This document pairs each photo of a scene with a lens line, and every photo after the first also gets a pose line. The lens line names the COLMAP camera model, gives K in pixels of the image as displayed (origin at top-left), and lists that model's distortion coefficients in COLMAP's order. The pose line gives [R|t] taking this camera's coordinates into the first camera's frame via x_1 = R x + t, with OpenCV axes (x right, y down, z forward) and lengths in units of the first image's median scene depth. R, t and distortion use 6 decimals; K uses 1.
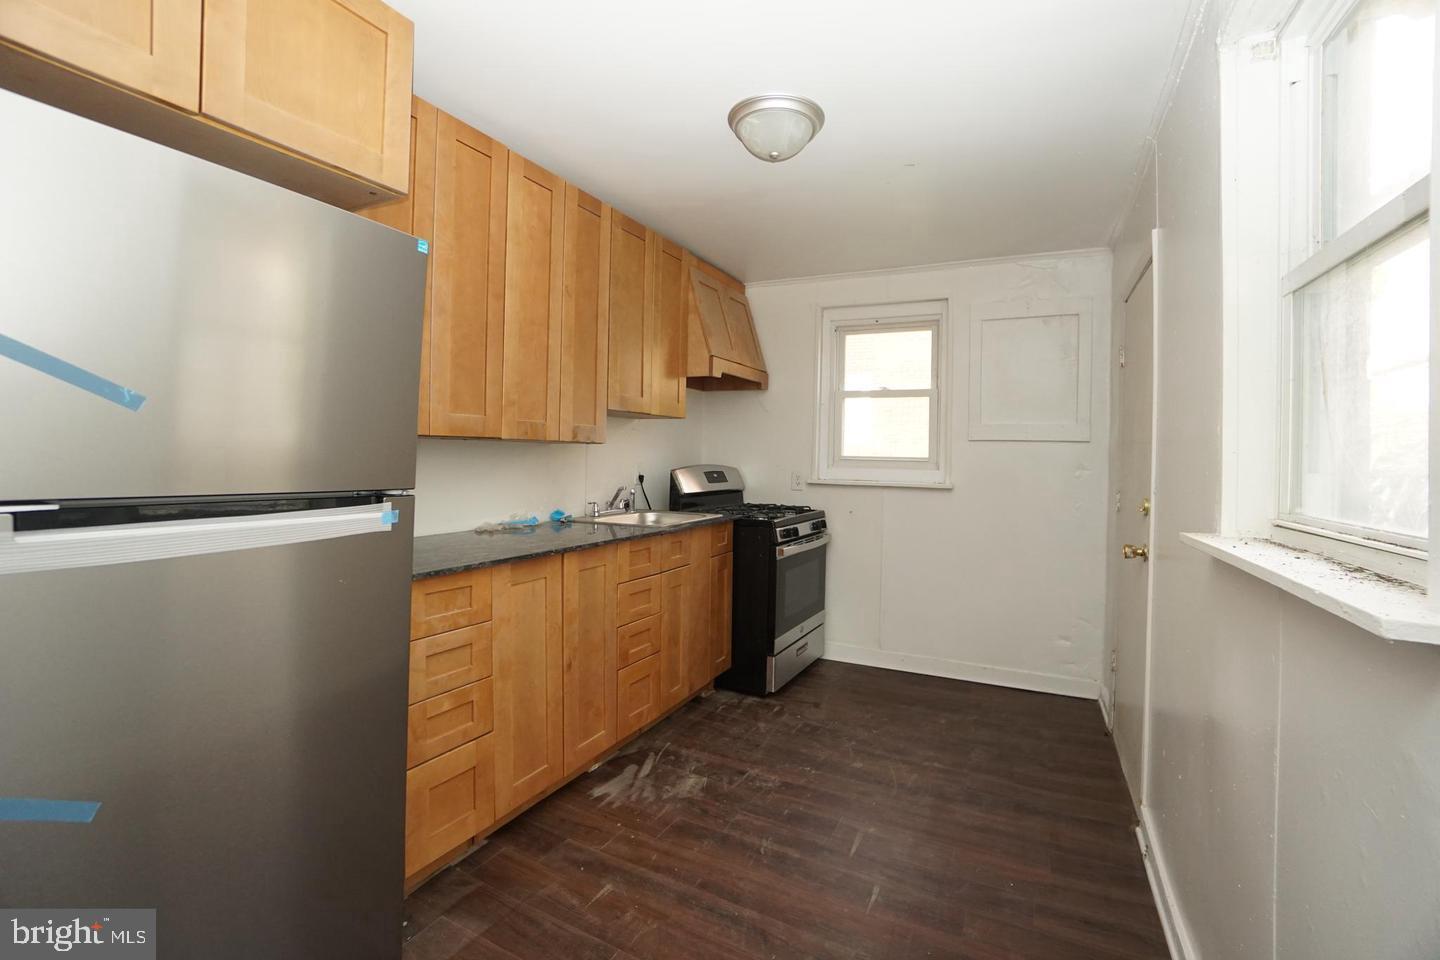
lens RADIAL K [[636.8, 0, 725.5], [0, 636.8, 473.6], [0, 0, 1]] dist [-0.035450, 0.001809]
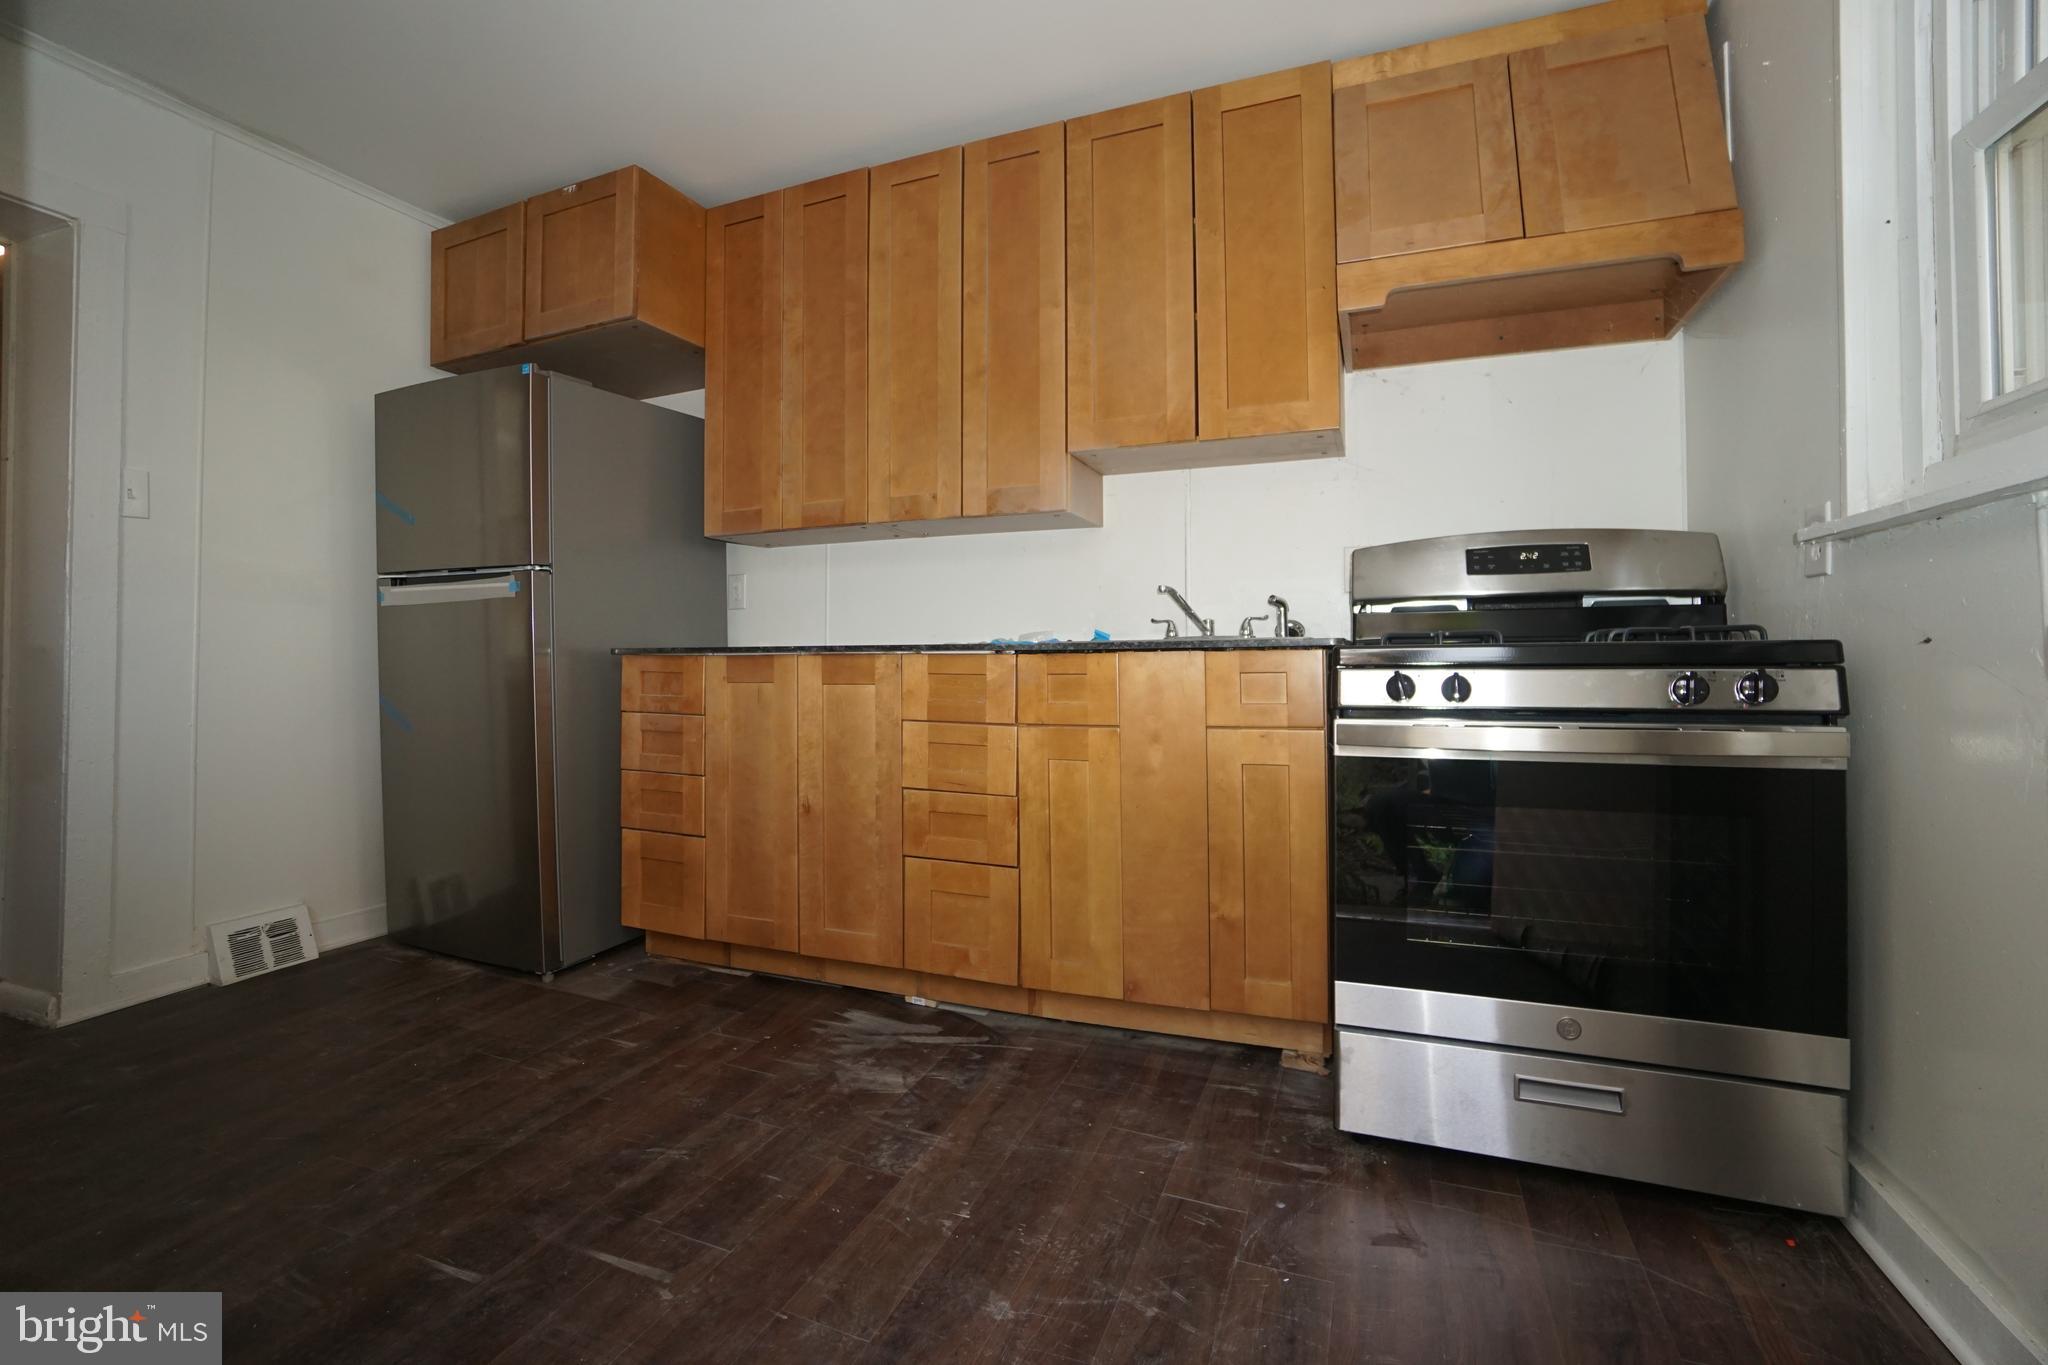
lens RADIAL K [[905.6, 0, 1032.2], [0, 905.6, 674.5], [0, 0, 1]] dist [-0.035450, 0.001809]
pose [[0.069692, -0.015555, -0.997447, 0.775213], [-0.020697, 0.999641, -0.017035, 0.146505], [0.997354, 0.021831, 0.069345, 1.096077]]
